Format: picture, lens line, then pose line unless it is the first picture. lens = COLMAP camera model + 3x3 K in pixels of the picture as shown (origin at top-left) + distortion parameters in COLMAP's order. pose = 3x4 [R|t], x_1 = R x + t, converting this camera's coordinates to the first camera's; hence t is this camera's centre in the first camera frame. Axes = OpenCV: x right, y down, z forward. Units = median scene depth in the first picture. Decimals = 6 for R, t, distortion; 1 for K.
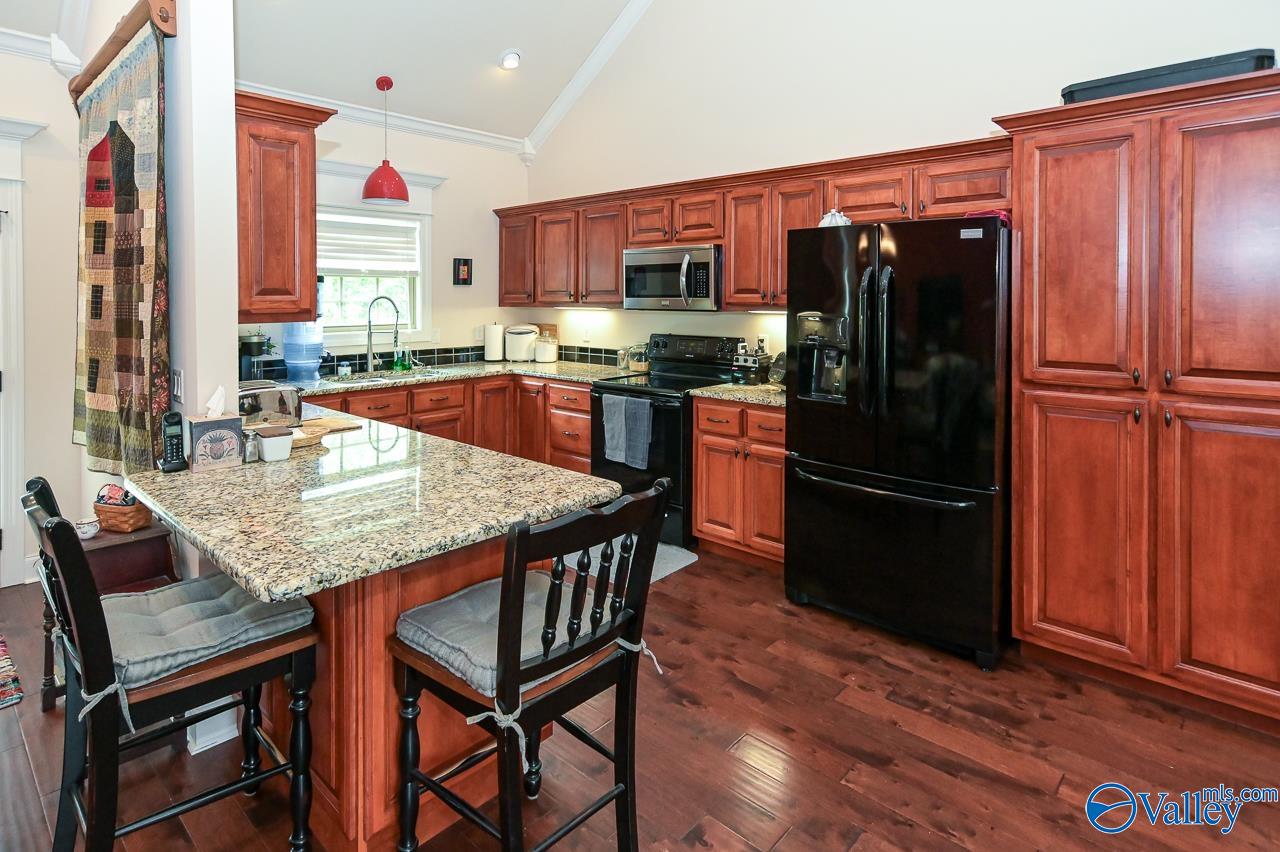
lens RADIAL K [[688.2, 0, 607.5], [0, 688.2, 302.3], [0, 0, 1]] dist [-0.022349, 0.022480]
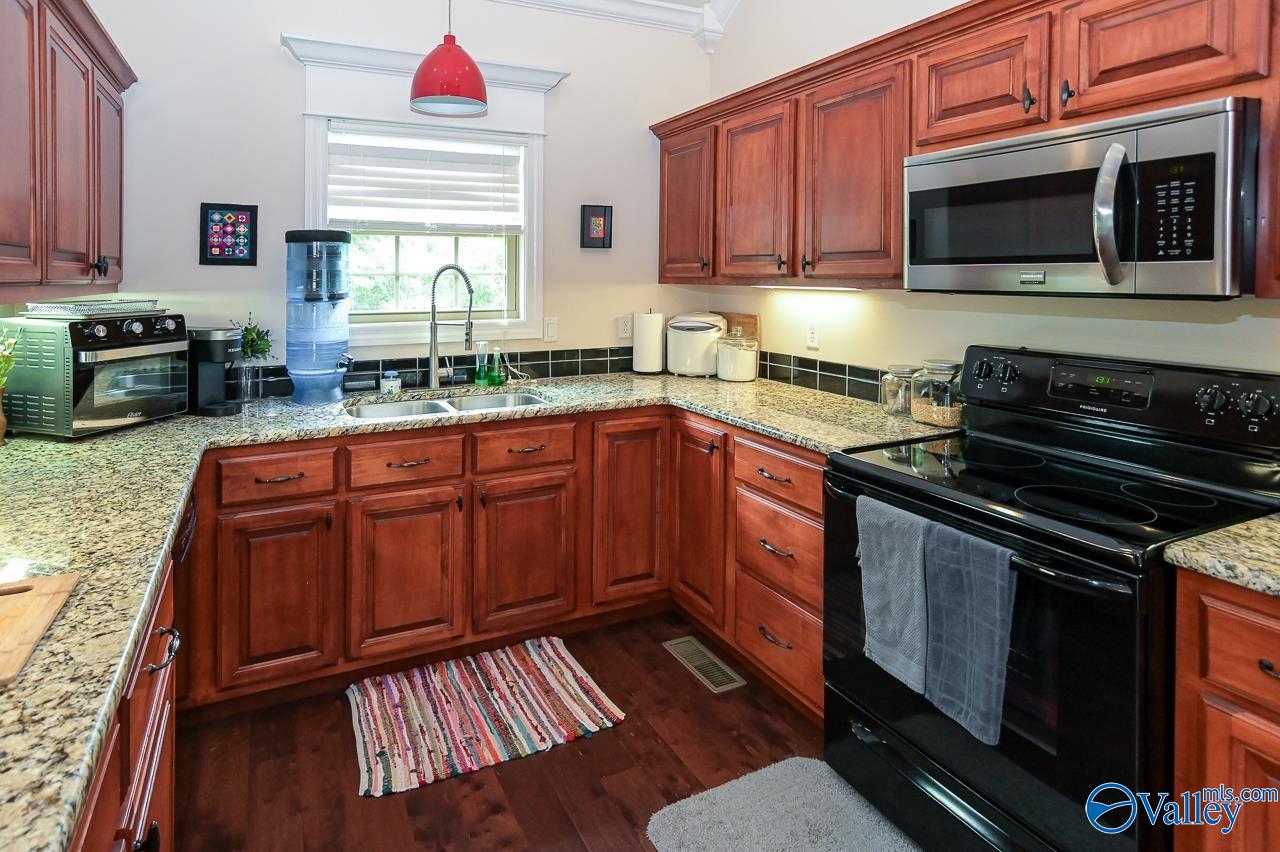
lens RADIAL K [[661.1, 0, 547.7], [0, 661.1, 277.7], [0, 0, 1]] dist [0.008871, 0.003108]
pose [[0.918050, 0.002378, -0.396457, -0.019632], [-0.003670, 0.999990, -0.002501, 0.003672], [0.396447, 0.003752, 0.918050, 0.557904]]
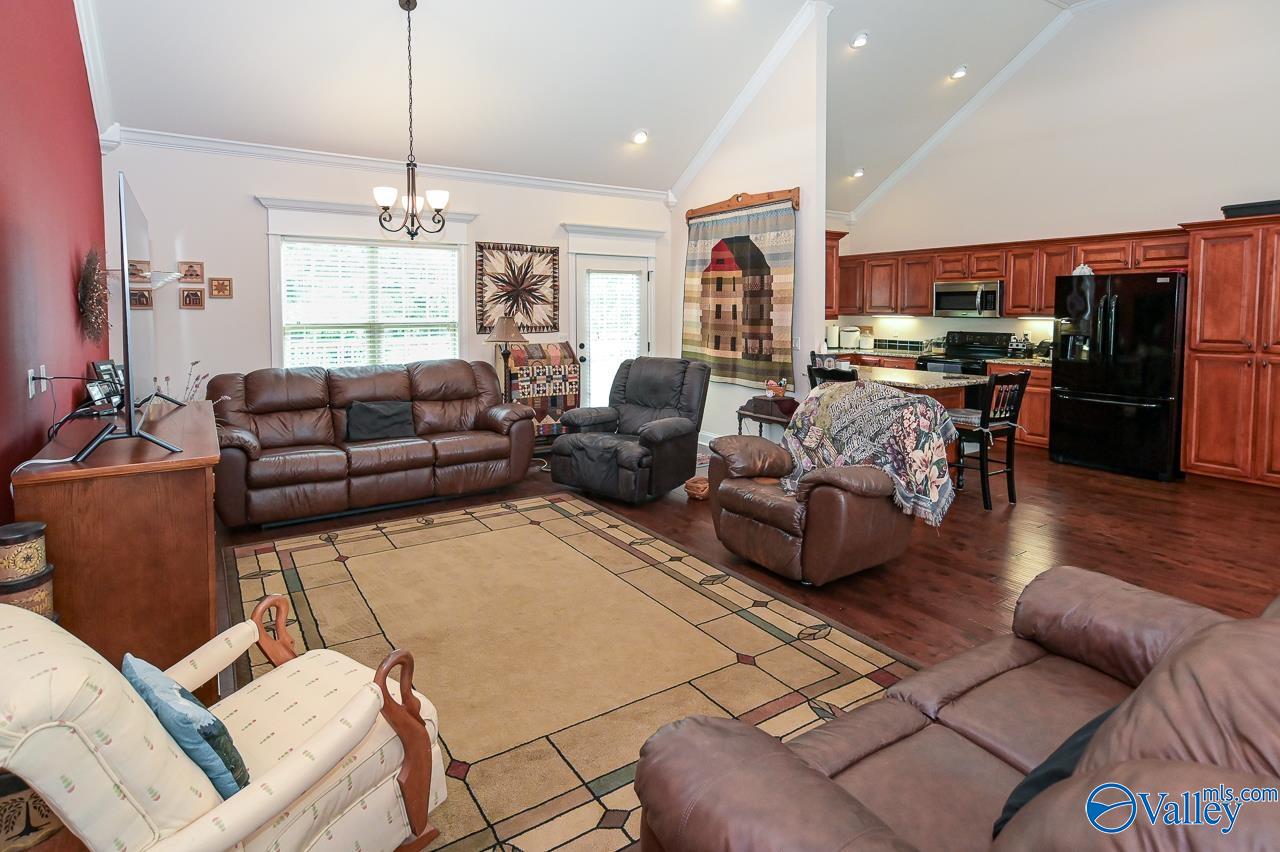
lens RADIAL K [[661.1, 0, 600.0], [0, 661.1, 336.9], [0, 0, 1]] dist [0.008871, 0.003108]
pose [[0.967370, 0.013044, -0.253032, -0.401173], [-0.004784, 0.999436, 0.033231, 0.010041], [0.253323, -0.030936, 0.966887, -0.915677]]
